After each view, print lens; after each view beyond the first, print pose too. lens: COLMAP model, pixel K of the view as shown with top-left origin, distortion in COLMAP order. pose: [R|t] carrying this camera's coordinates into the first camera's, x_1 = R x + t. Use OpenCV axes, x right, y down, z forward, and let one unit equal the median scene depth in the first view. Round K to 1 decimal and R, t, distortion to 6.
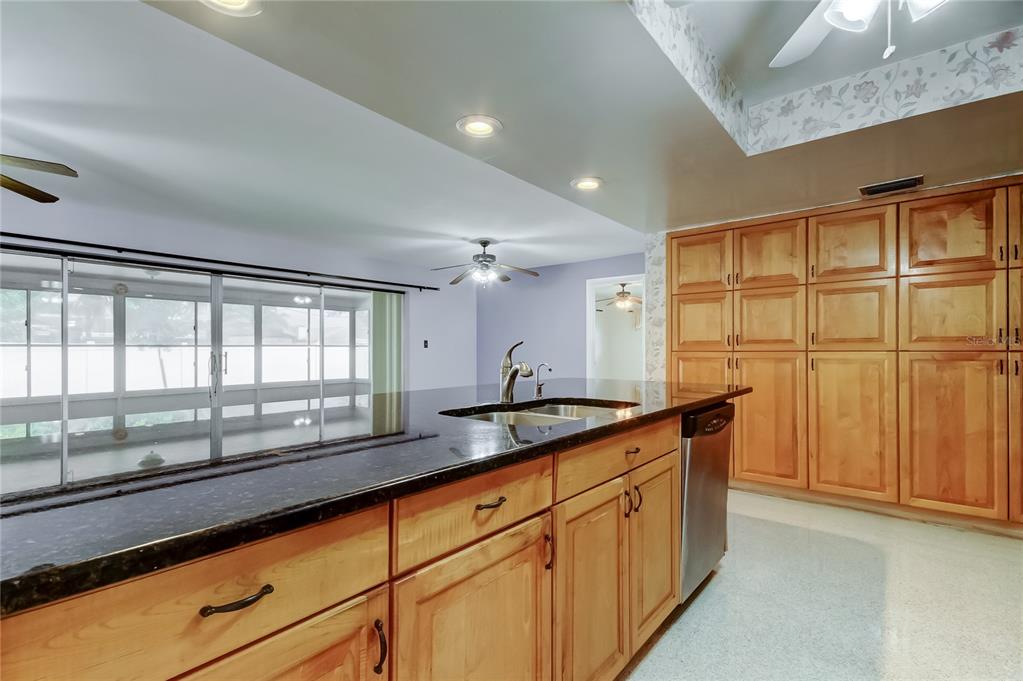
lens RADIAL K [[439.5, 0, 511.5], [0, 439.5, 340.5], [0, 0, 1]] dist [-0.001060, -0.000346]
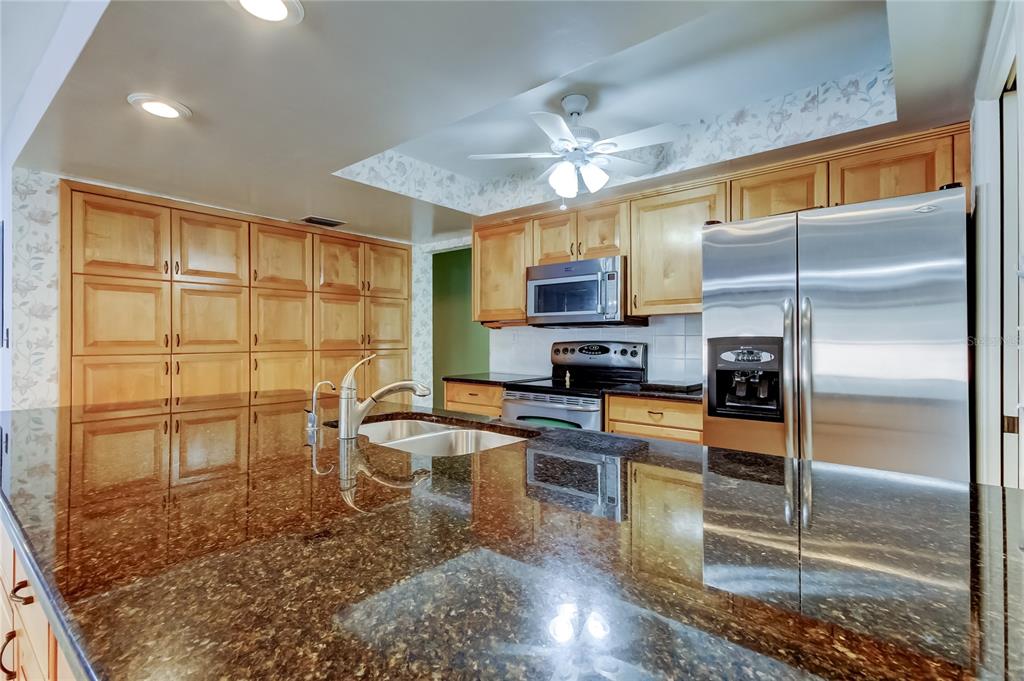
lens RADIAL K [[492.1, 0, 515.9], [0, 492.1, 337.4], [0, 0, 1]] dist [0.002635, 0.000258]
pose [[-0.002872, 0.018607, 0.999823, -0.447218], [-0.001549, 0.999826, -0.018611, 0.010107], [-0.999995, -0.001602, -0.002843, 0.350864]]
